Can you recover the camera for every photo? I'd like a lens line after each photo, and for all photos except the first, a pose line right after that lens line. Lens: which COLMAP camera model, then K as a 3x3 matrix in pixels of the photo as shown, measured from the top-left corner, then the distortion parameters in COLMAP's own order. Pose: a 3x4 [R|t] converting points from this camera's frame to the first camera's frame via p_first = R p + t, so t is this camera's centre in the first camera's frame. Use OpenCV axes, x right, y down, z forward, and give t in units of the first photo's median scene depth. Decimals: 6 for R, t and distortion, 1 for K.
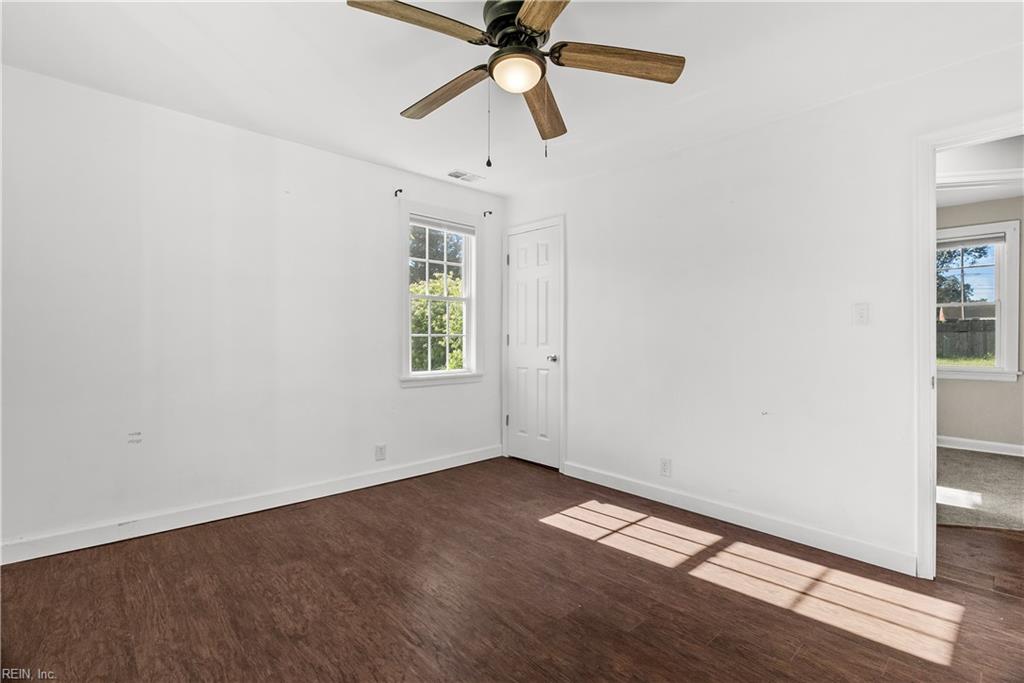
lens RADIAL K [[463.7, 0, 510.7], [0, 463.7, 332.3], [0, 0, 1]] dist [-0.017606, 0.006379]
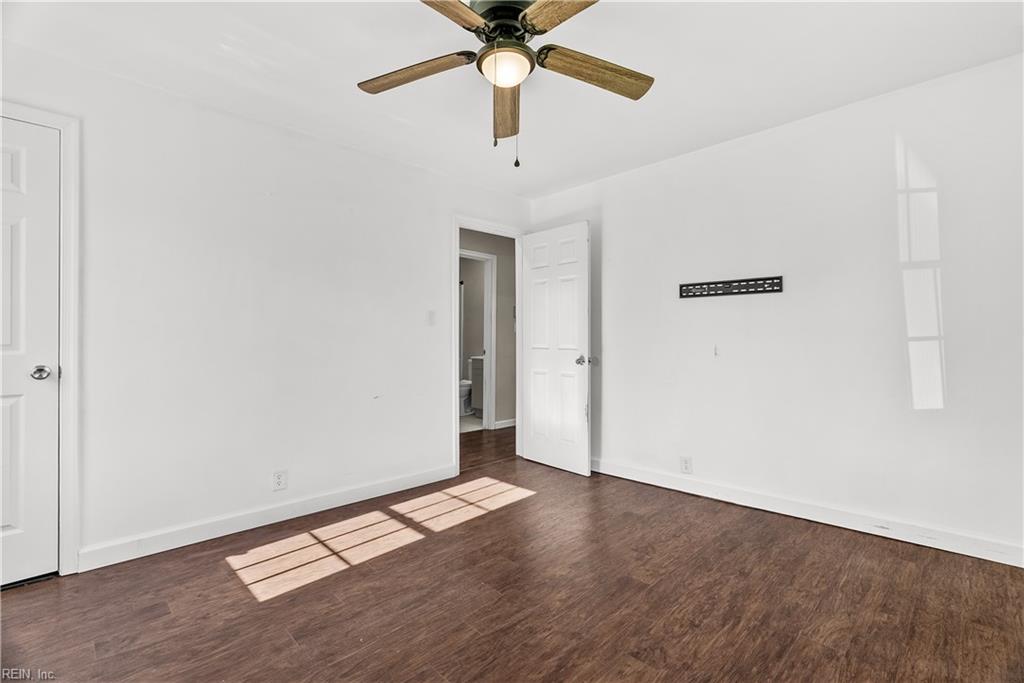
lens RADIAL K [[463.7, 0, 510.7], [0, 463.7, 332.3], [0, 0, 1]] dist [-0.017606, 0.006379]
pose [[-0.019119, 0.003578, 0.999811, -0.711287], [-0.005270, 0.999979, -0.003679, 0.014856], [-0.999803, -0.005340, -0.019100, 0.745030]]
